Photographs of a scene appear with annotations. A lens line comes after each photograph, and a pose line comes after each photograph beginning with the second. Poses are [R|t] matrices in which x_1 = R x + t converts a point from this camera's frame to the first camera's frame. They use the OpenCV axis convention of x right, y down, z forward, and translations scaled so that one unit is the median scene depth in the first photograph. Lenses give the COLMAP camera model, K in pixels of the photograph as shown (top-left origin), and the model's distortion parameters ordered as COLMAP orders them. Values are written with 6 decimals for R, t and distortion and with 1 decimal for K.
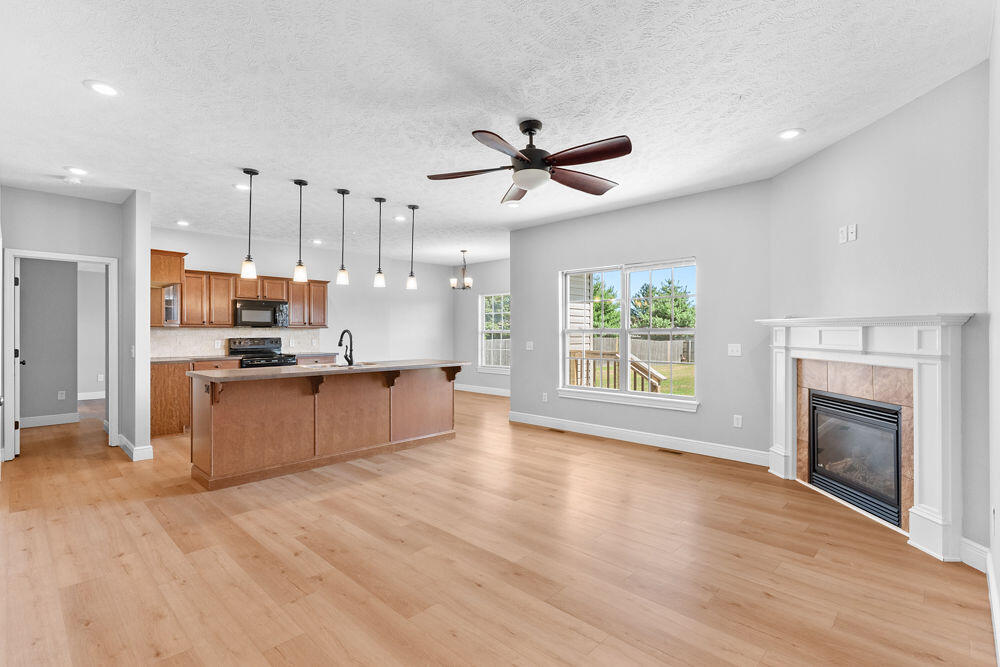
lens RADIAL K [[470.3, 0, 502.7], [0, 470.3, 329.3], [0, 0, 1]] dist [-0.001234, 0.000050]
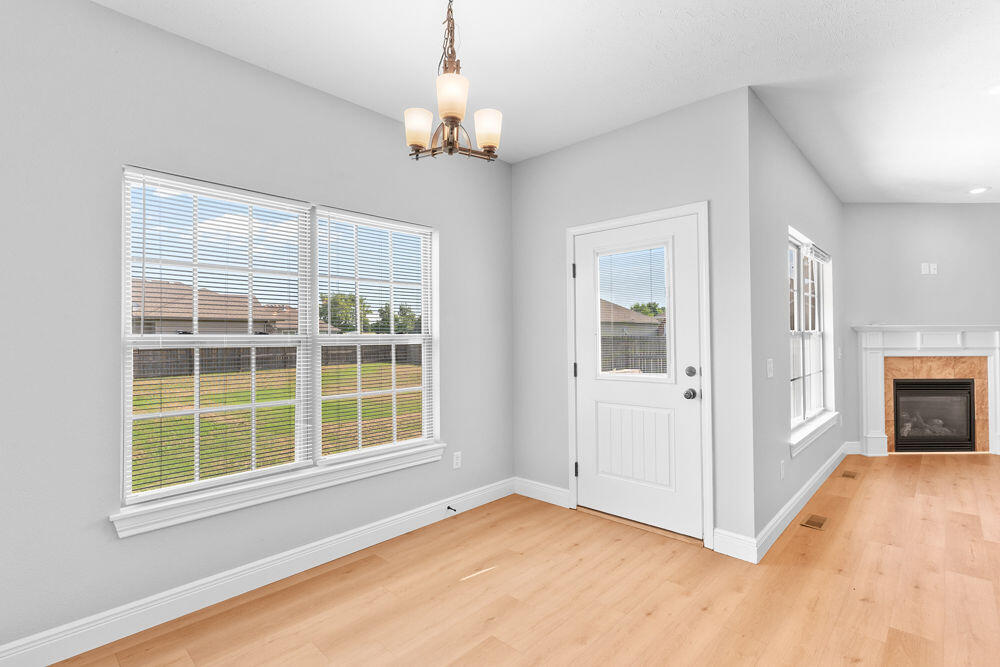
lens RADIAL K [[470.3, 0, 500.1], [0, 470.3, 332.3], [0, 0, 1]] dist [-0.001234, 0.000050]
pose [[0.001749, 0.013443, 0.999908, -0.629171], [0.002454, 0.999907, -0.013447, 0.010607], [-0.999995, 0.002477, 0.001716, 2.006996]]
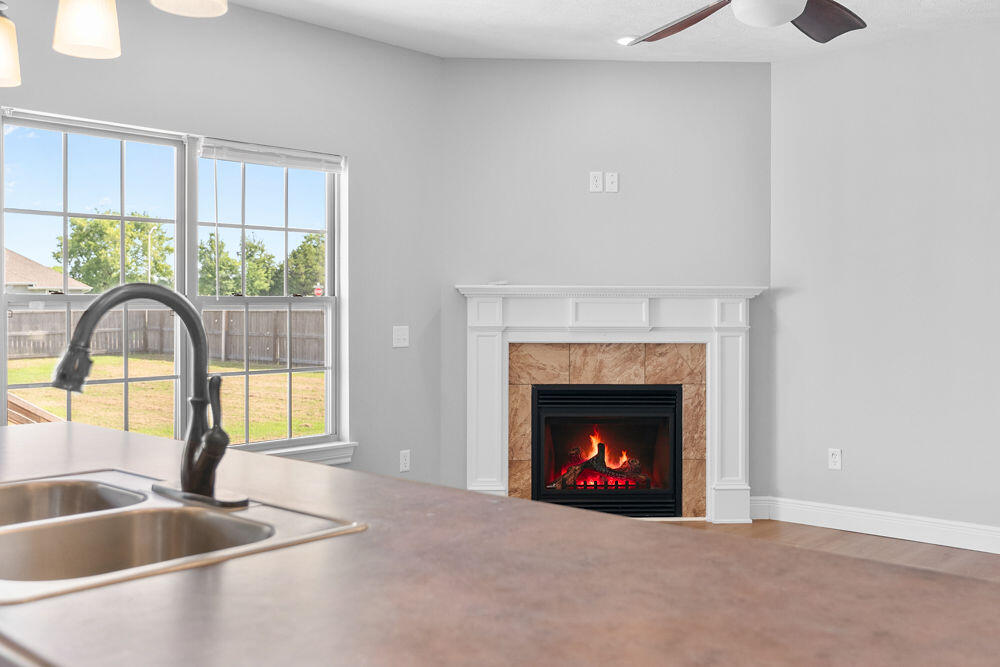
lens RADIAL K [[967.9, 0, 503.8], [0, 967.9, 308.4], [0, 0, 1]] dist [0.001059, 0.000000]
pose [[-0.022993, -0.000150, 0.999736, -0.779022], [-0.004436, 0.999990, 0.000048, 0.010746], [-0.999726, -0.004434, -0.022993, 1.035742]]
